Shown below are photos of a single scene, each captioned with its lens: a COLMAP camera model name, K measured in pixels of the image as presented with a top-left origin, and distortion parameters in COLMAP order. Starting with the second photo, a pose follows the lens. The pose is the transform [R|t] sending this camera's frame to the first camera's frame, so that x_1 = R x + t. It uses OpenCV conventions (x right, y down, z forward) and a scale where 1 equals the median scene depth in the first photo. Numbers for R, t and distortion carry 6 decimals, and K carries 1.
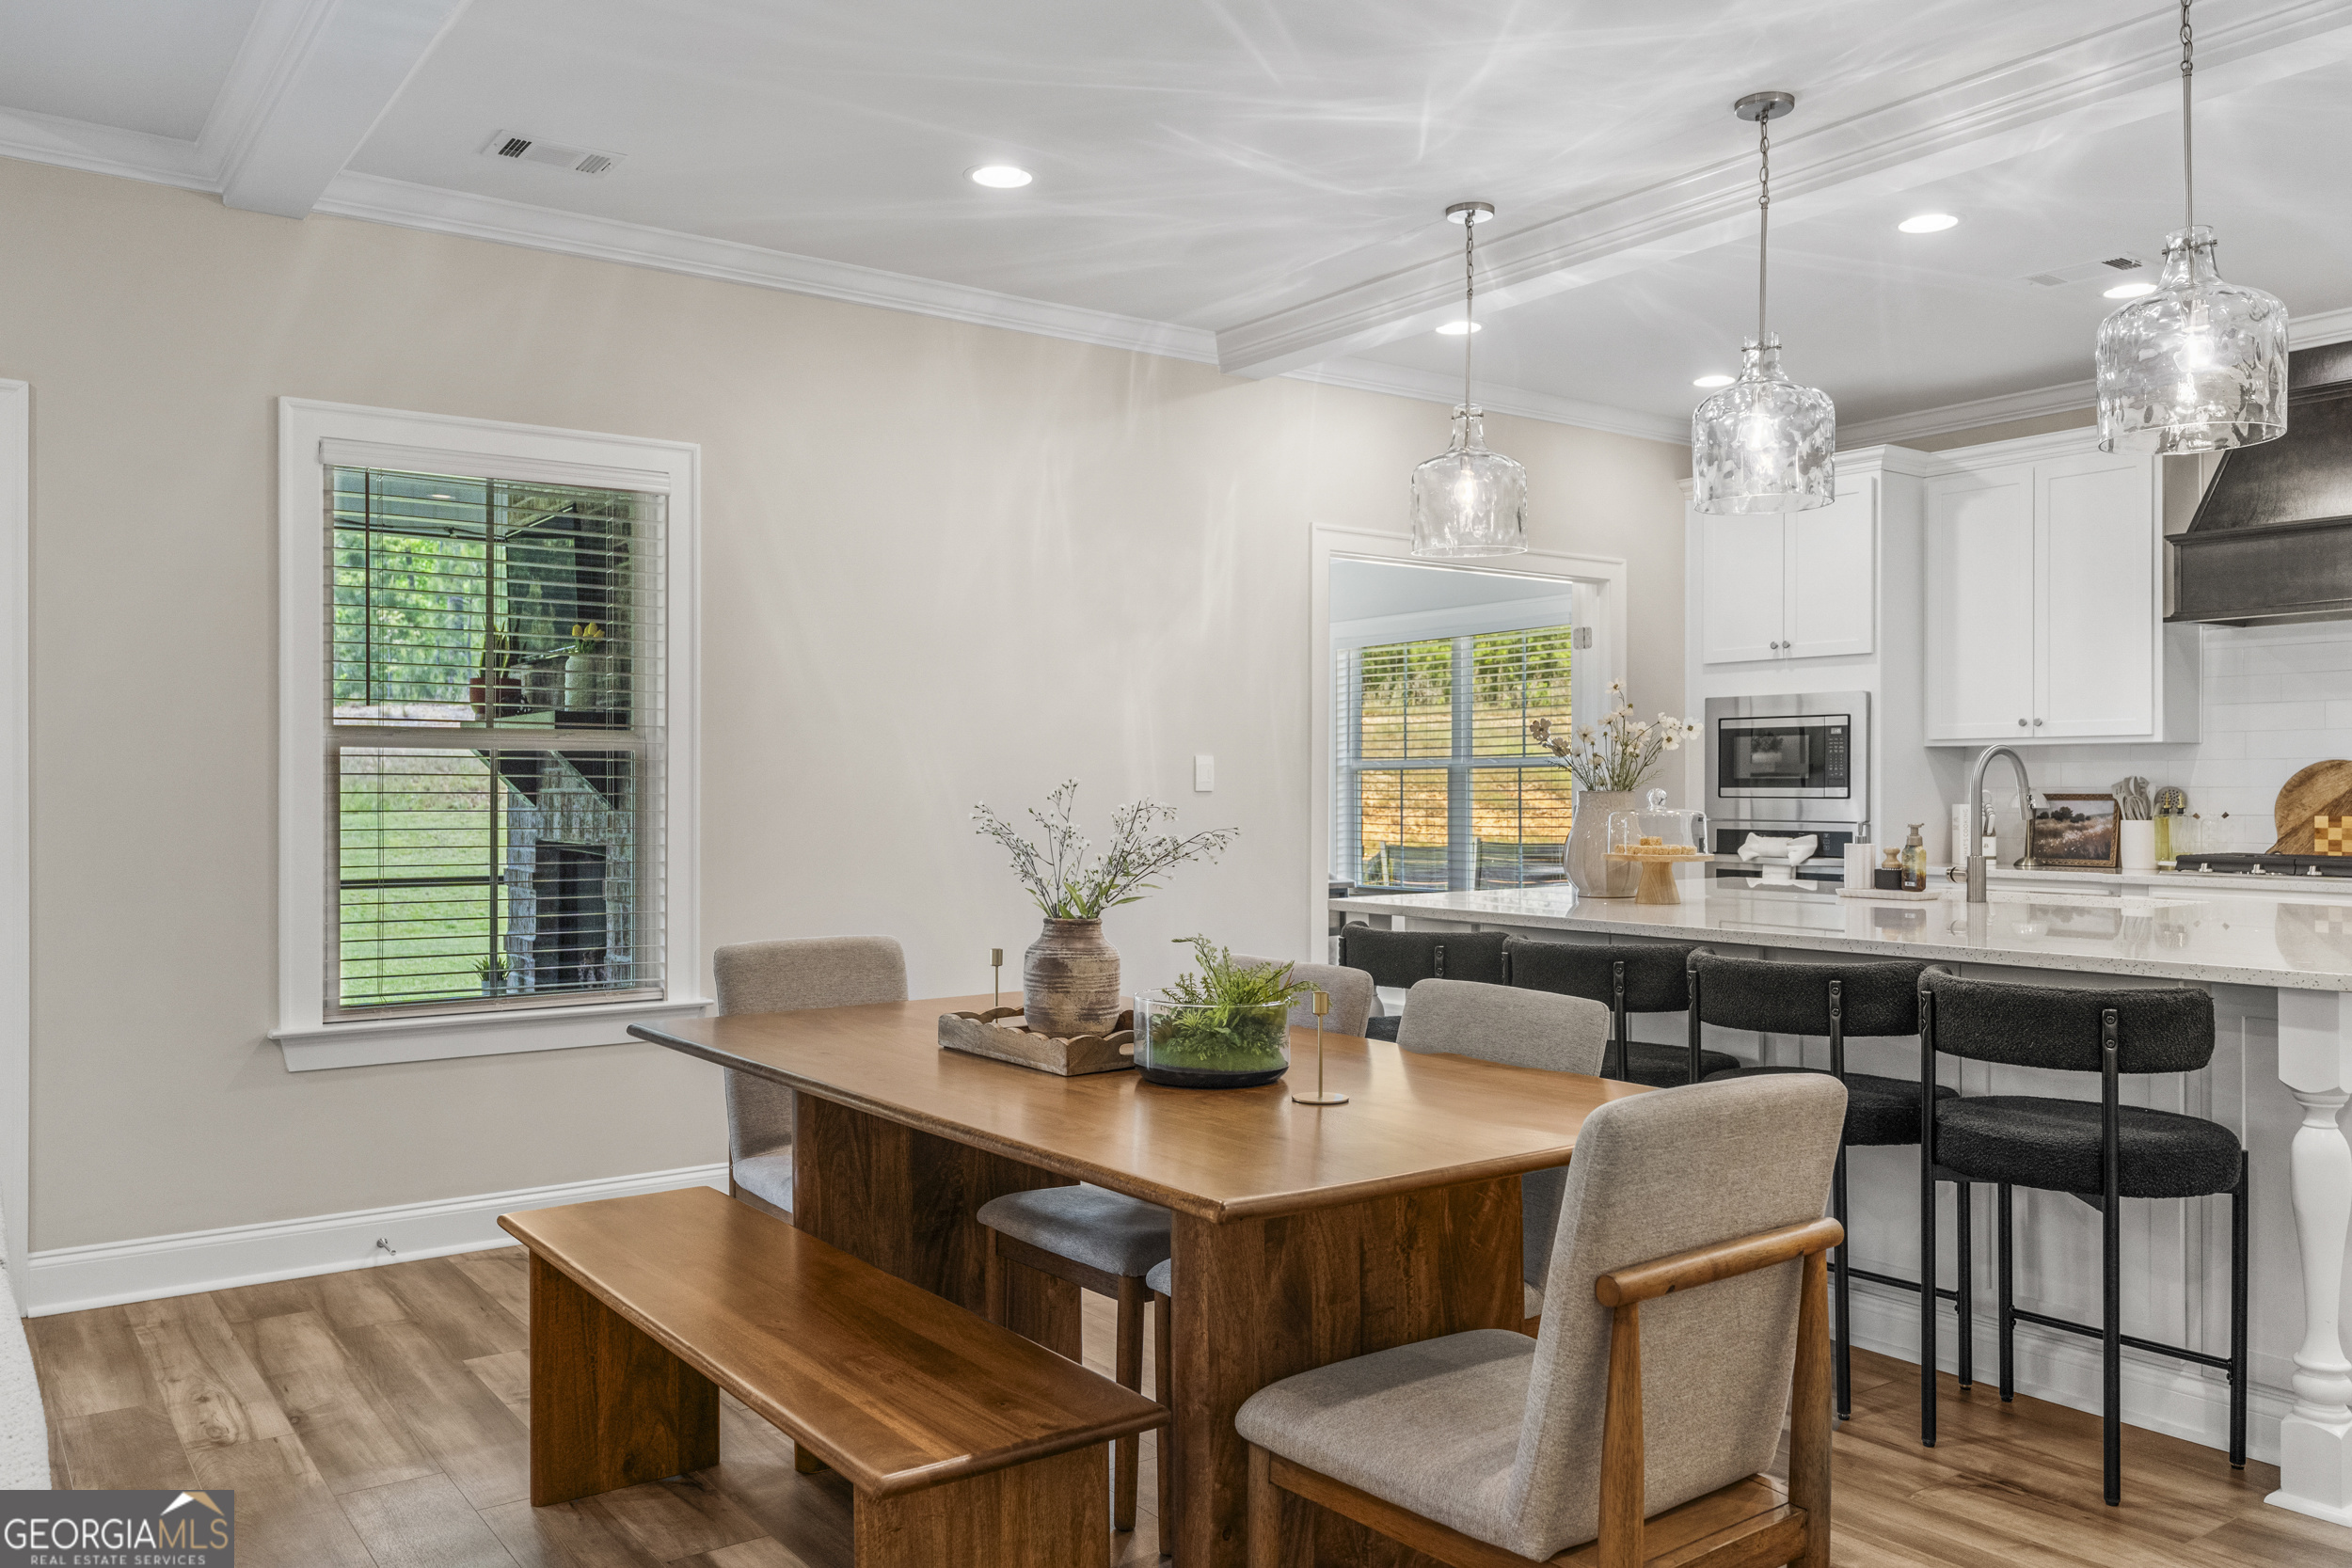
lens RADIAL K [[1782.3, 0, 1178.6], [0, 1782.3, 789.3], [0, 0, 1]] dist [0.005961, -0.002277]
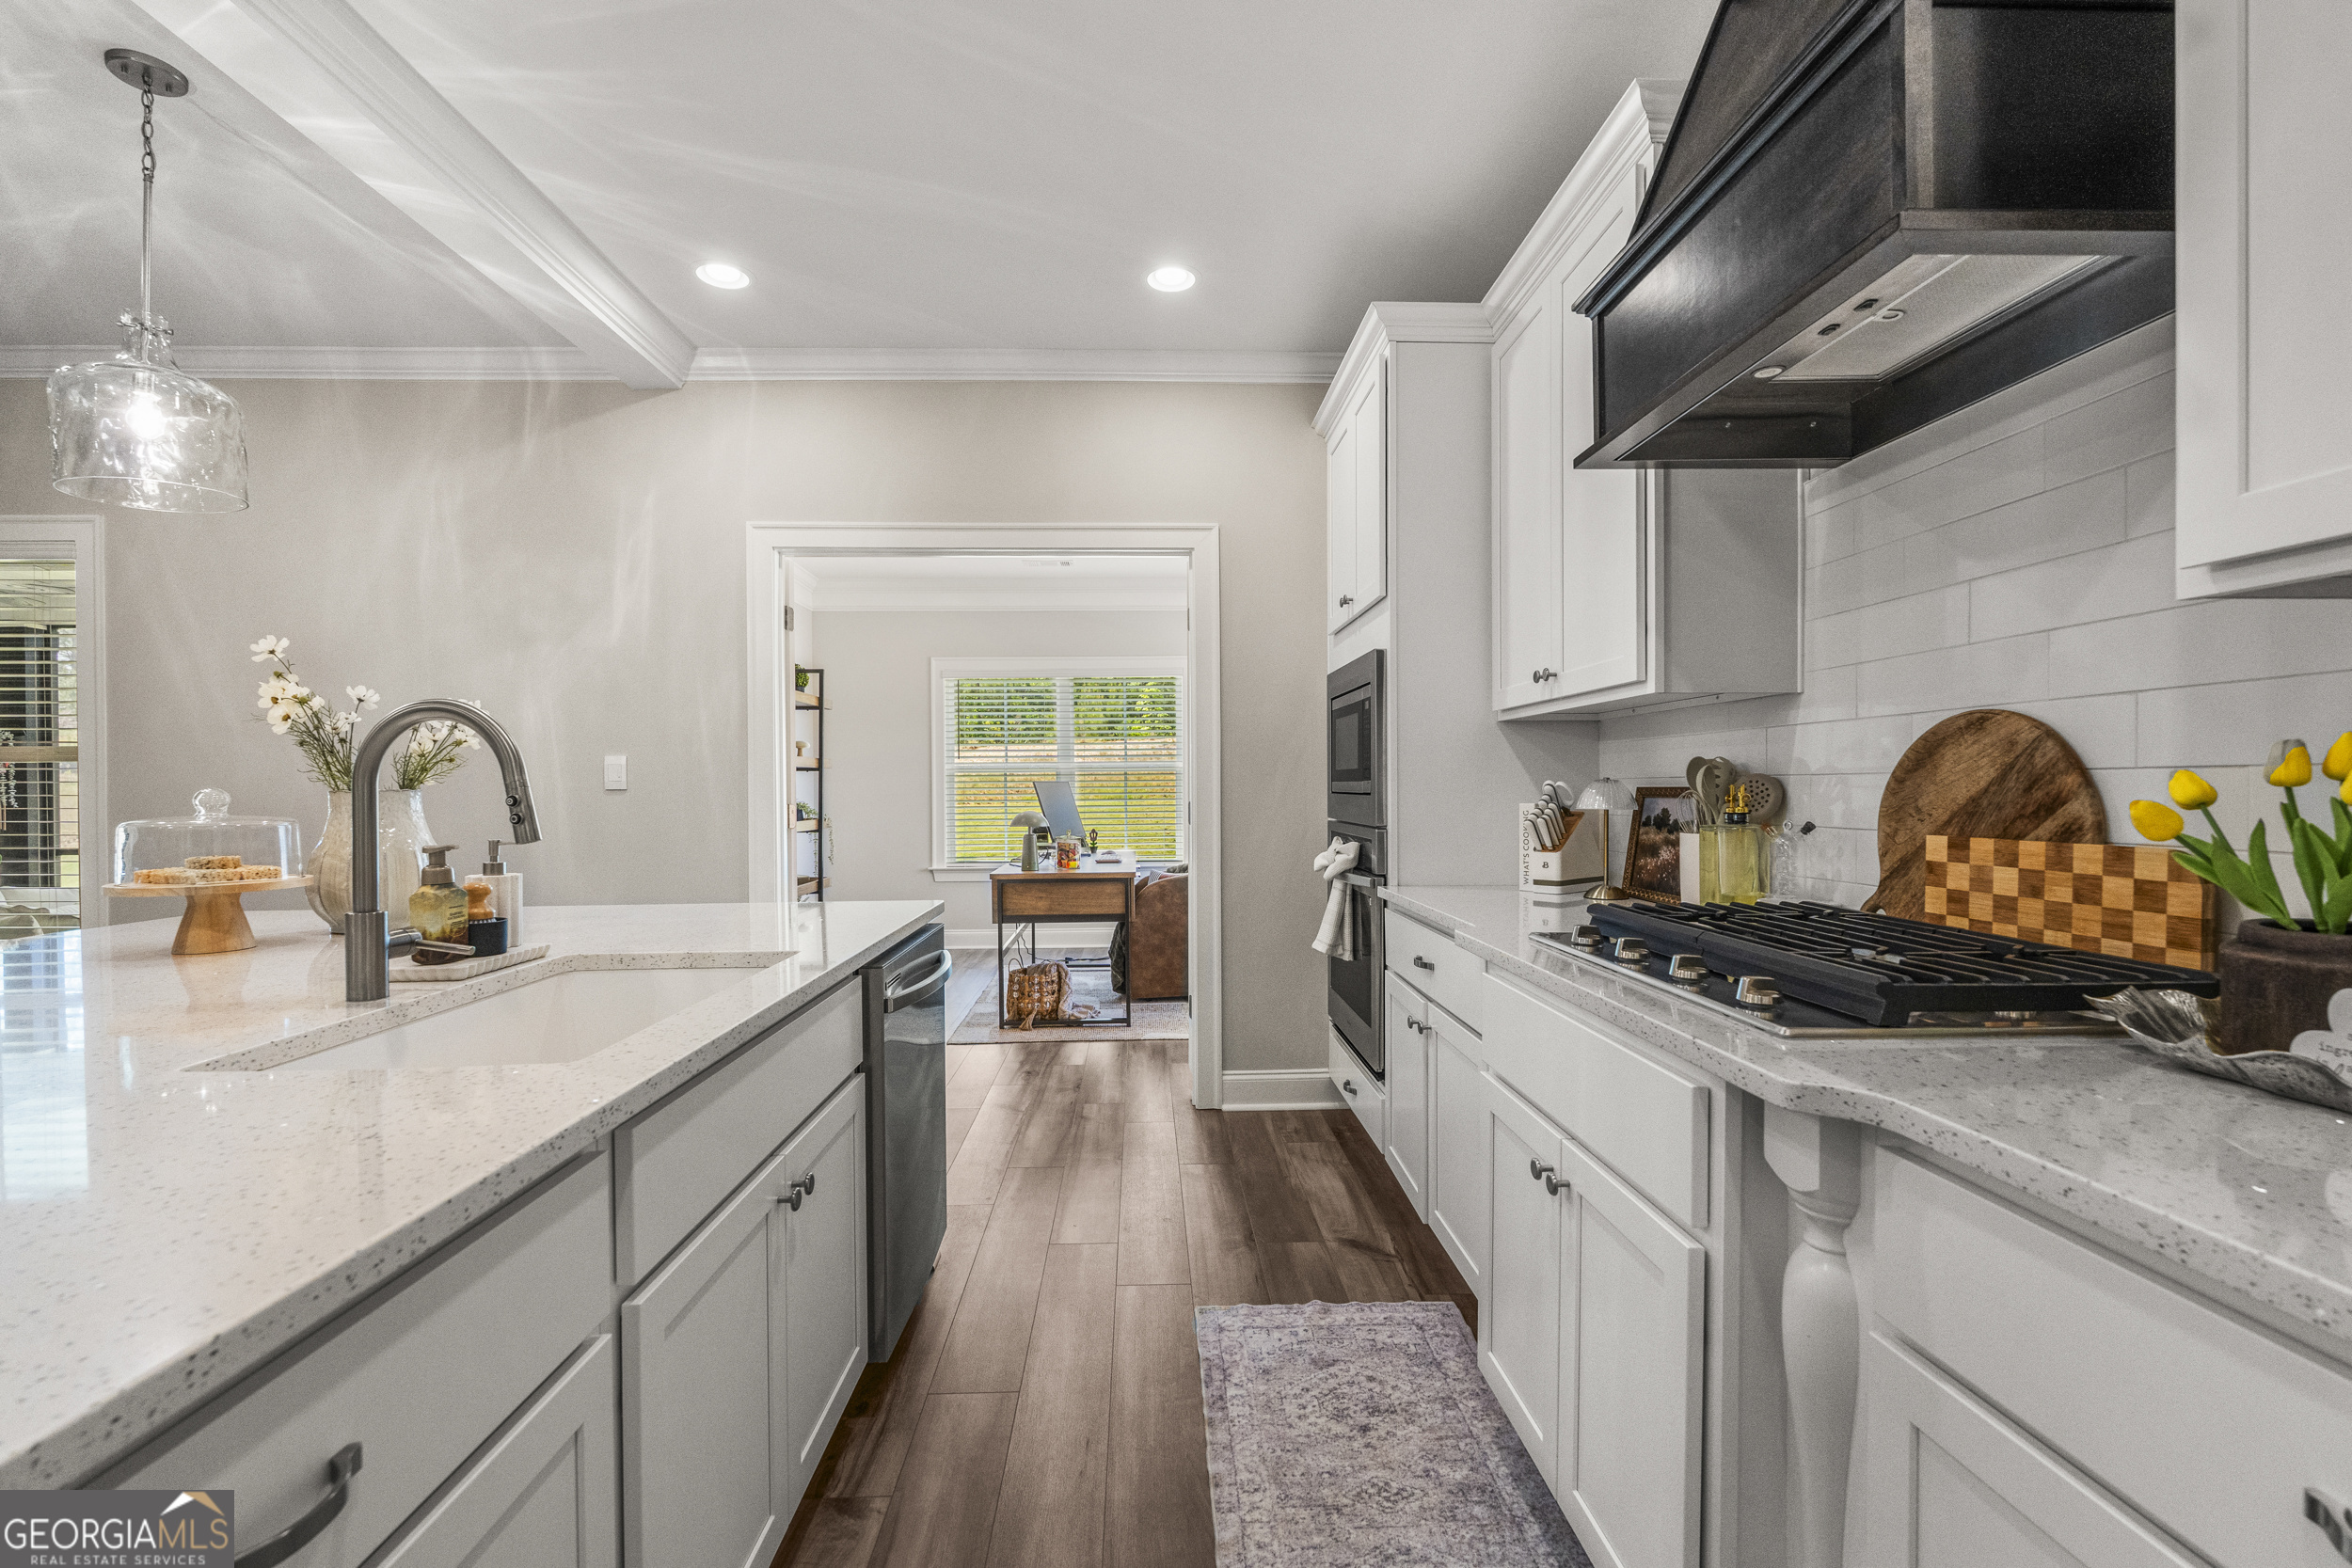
lens RADIAL K [[1049.4, 0, 1170.5], [0, 1049.4, 792.5], [0, 0, 1]] dist [-0.004460, 0.002260]
pose [[0.828465, -0.002042, -0.560037, 0.592790], [0.007136, 0.999951, 0.006911, 0.000723], [0.559996, -0.009722, 0.828438, 0.632679]]
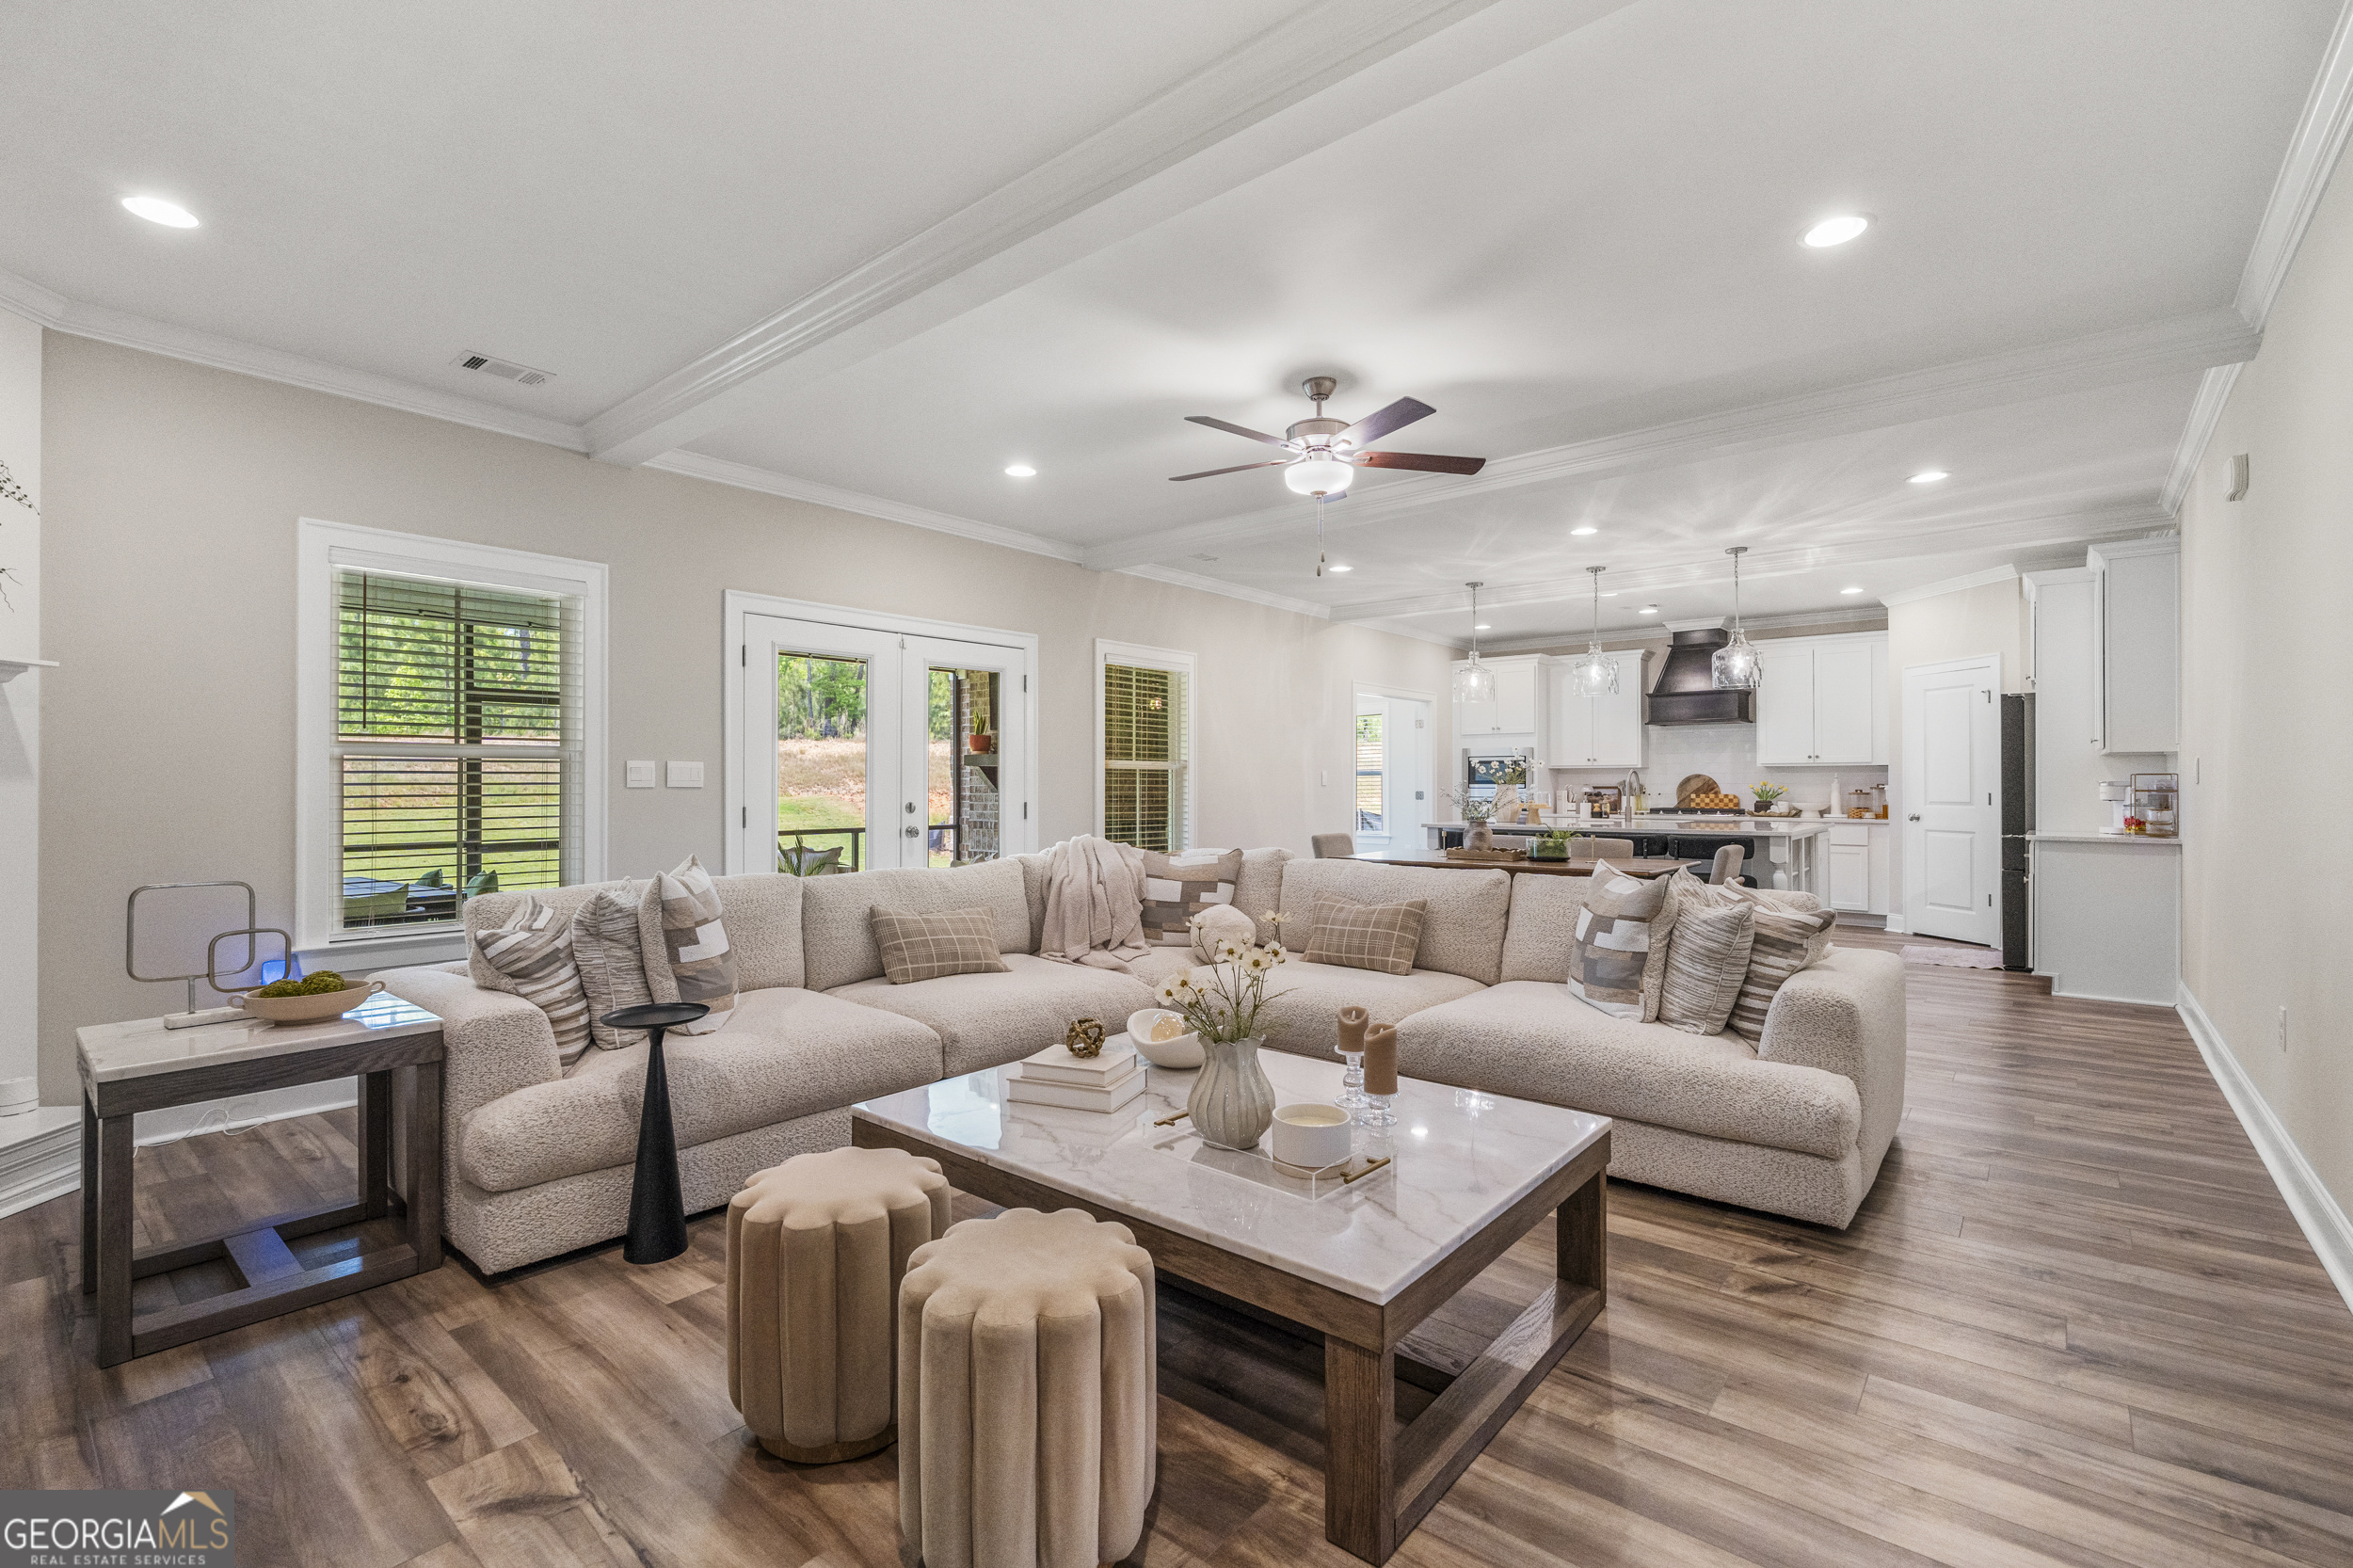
lens RADIAL K [[1049.9, 0, 1185.0], [0, 1049.9, 776.9], [0, 0, 1]] dist [-0.004460, 0.002260]
pose [[0.968622, 0.002295, 0.248528, -0.521482], [0.000053, 0.999955, -0.009443, 0.003391], [-0.248539, 0.009160, 0.968579, -0.386098]]
